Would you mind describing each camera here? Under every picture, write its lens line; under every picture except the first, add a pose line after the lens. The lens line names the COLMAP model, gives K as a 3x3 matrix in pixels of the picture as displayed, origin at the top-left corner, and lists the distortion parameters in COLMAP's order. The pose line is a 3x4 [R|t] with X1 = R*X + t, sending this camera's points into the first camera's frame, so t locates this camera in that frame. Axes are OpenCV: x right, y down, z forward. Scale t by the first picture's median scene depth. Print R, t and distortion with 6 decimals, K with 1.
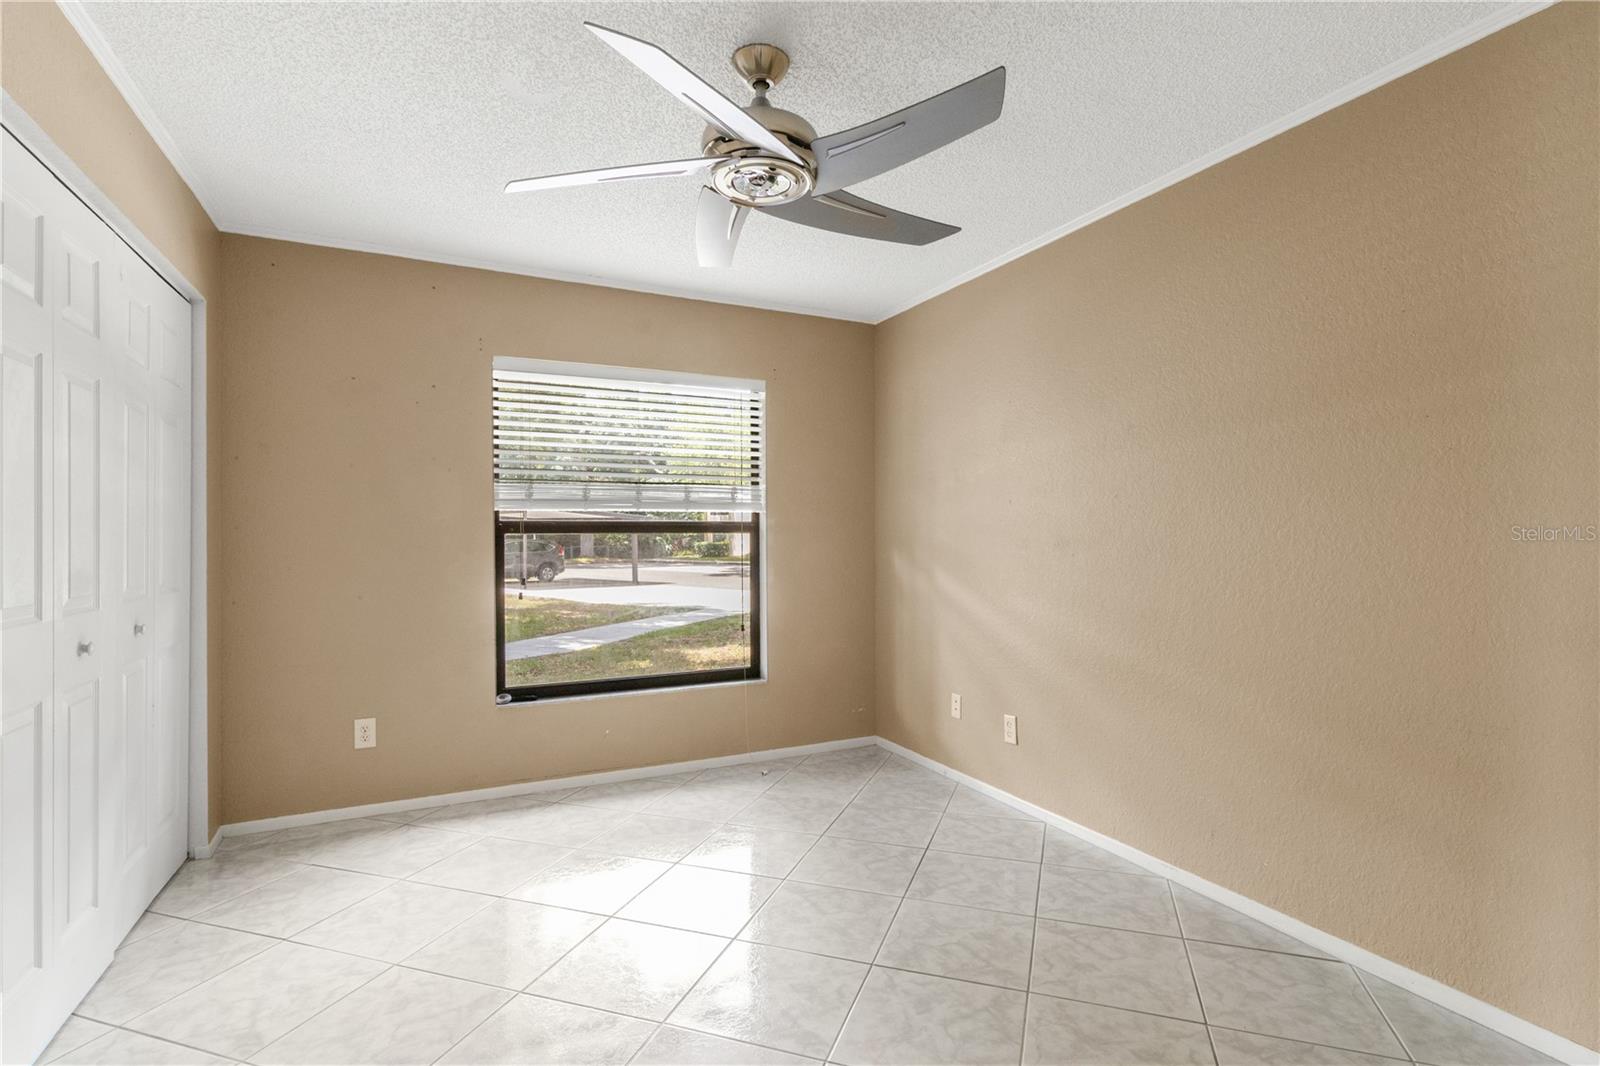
lens RADIAL K [[761.1, 0, 800.3], [0, 761.1, 523.1], [0, 0, 1]] dist [0.002464, 0.001191]
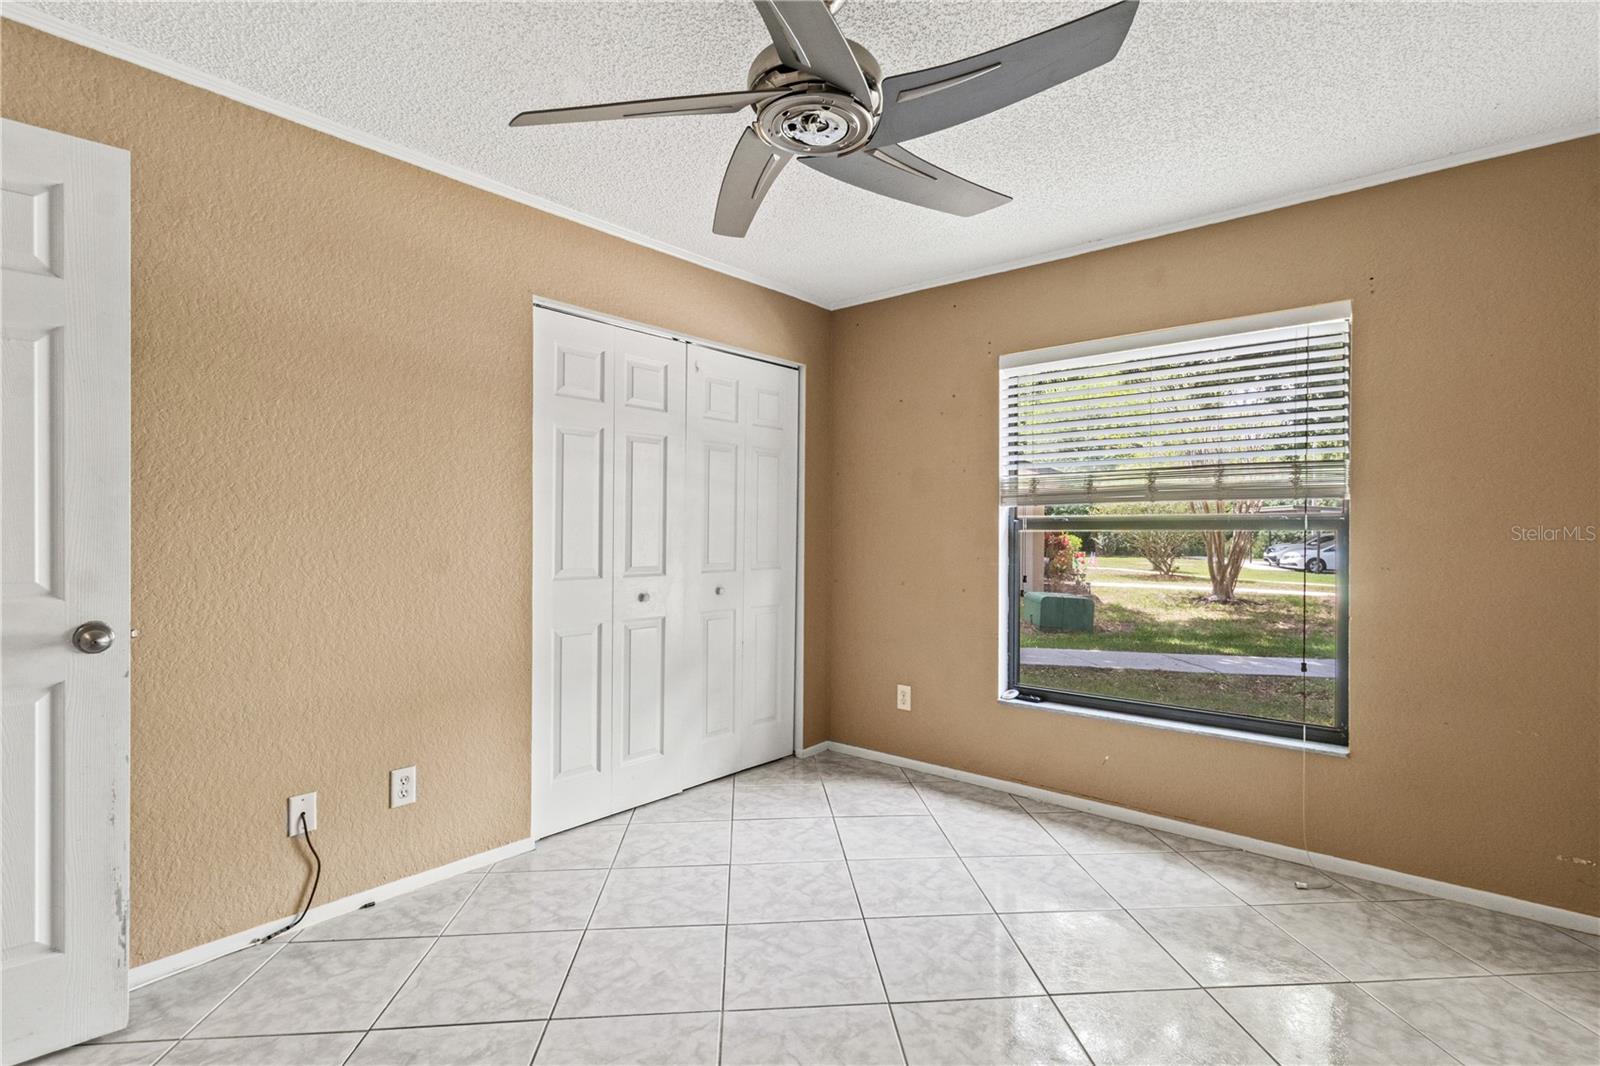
lens RADIAL K [[761.1, 0, 800.3], [0, 761.1, 523.1], [0, 0, 1]] dist [0.002464, 0.001191]
pose [[0.417440, -0.000392, -0.908705, 0.429656], [0.013183, 0.999897, 0.005625, -0.003990], [0.908609, -0.014328, 0.417402, 0.355347]]
